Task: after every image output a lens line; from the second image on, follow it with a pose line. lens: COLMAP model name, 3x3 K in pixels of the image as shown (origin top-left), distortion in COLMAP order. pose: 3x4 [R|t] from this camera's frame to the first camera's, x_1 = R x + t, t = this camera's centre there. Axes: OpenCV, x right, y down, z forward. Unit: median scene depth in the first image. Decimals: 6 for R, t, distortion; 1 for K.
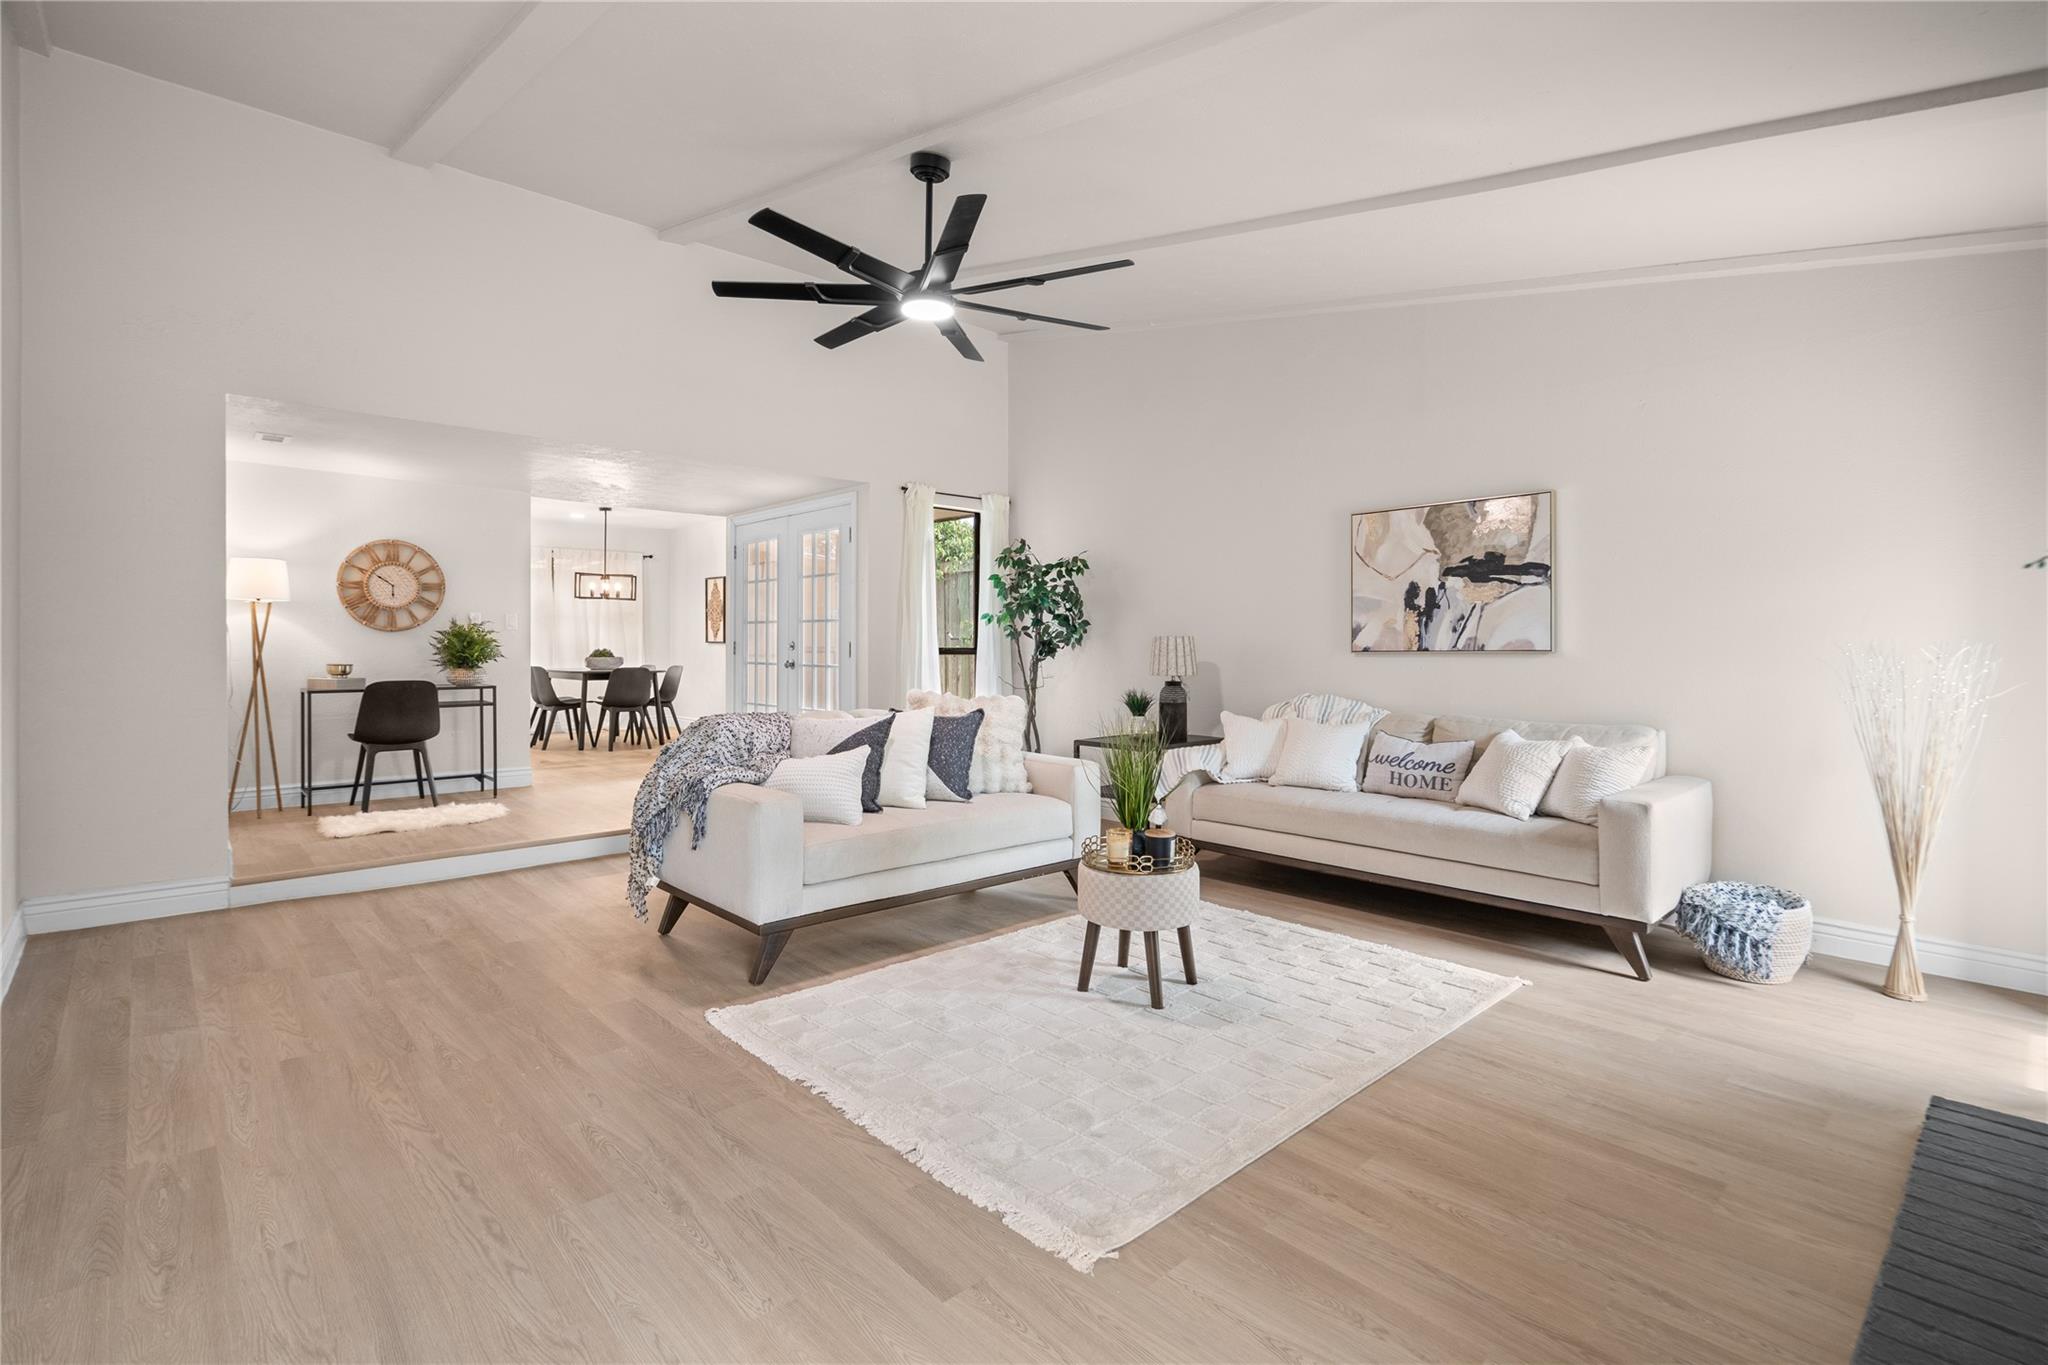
lens RADIAL K [[944.6, 0, 1030.0], [0, 944.6, 655.2], [0, 0, 1]] dist [-0.003554, 0.000531]
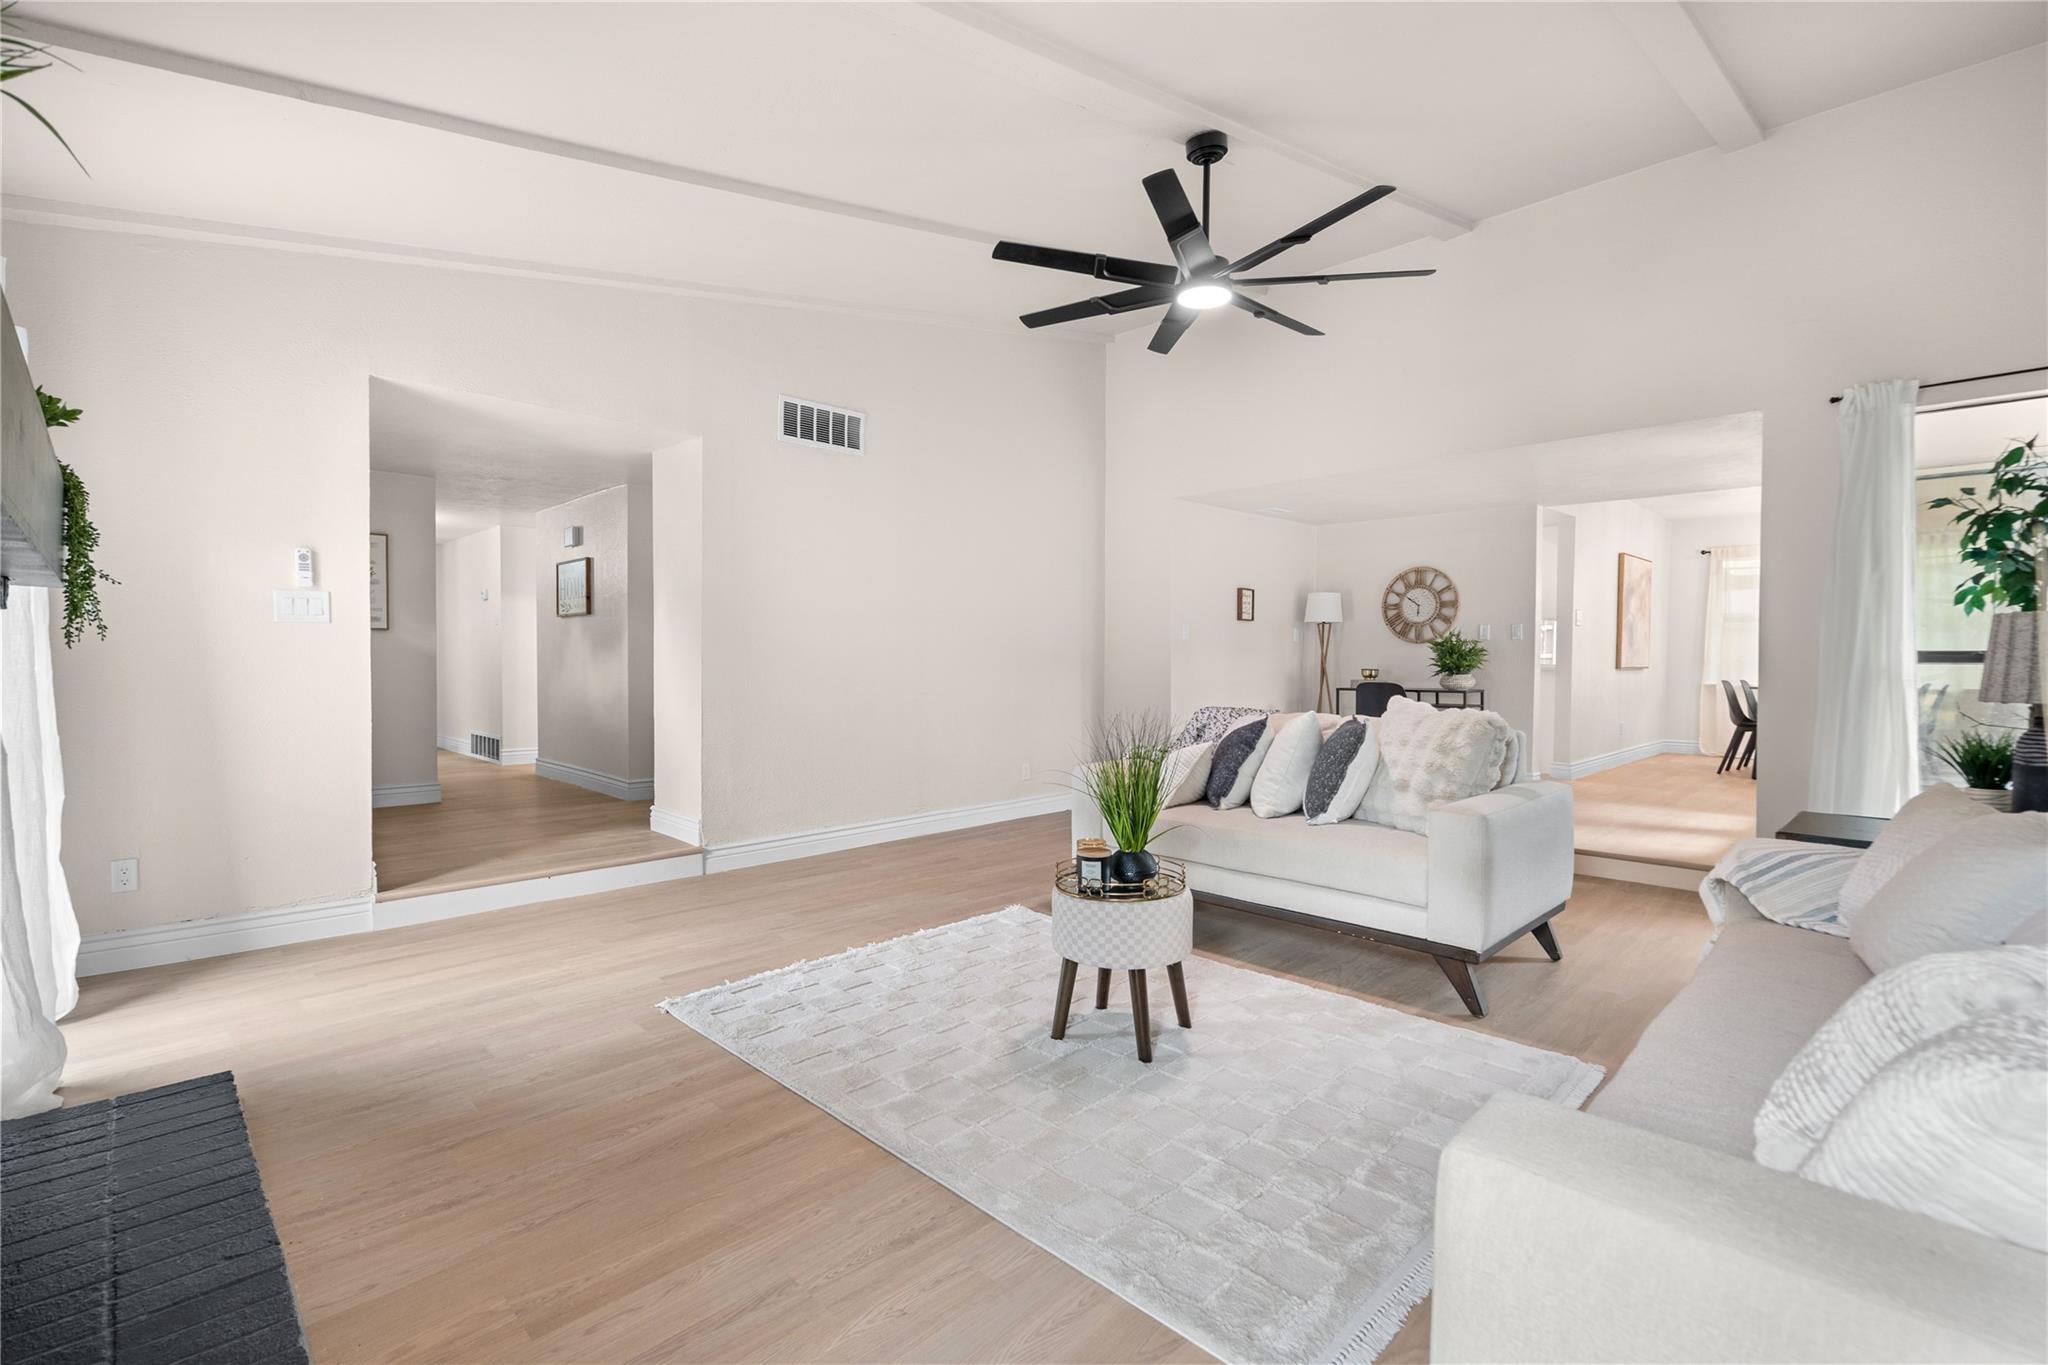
lens RADIAL K [[934.7, 0, 1024.0], [0, 934.7, 682.5], [0, 0, 1]] dist [-0.001771, 0.001044]
pose [[0.031784, 0.020369, -0.999287, 0.708632], [-0.015997, 0.999675, 0.019868, 0.013539], [0.999367, 0.015354, 0.032100, 0.651977]]
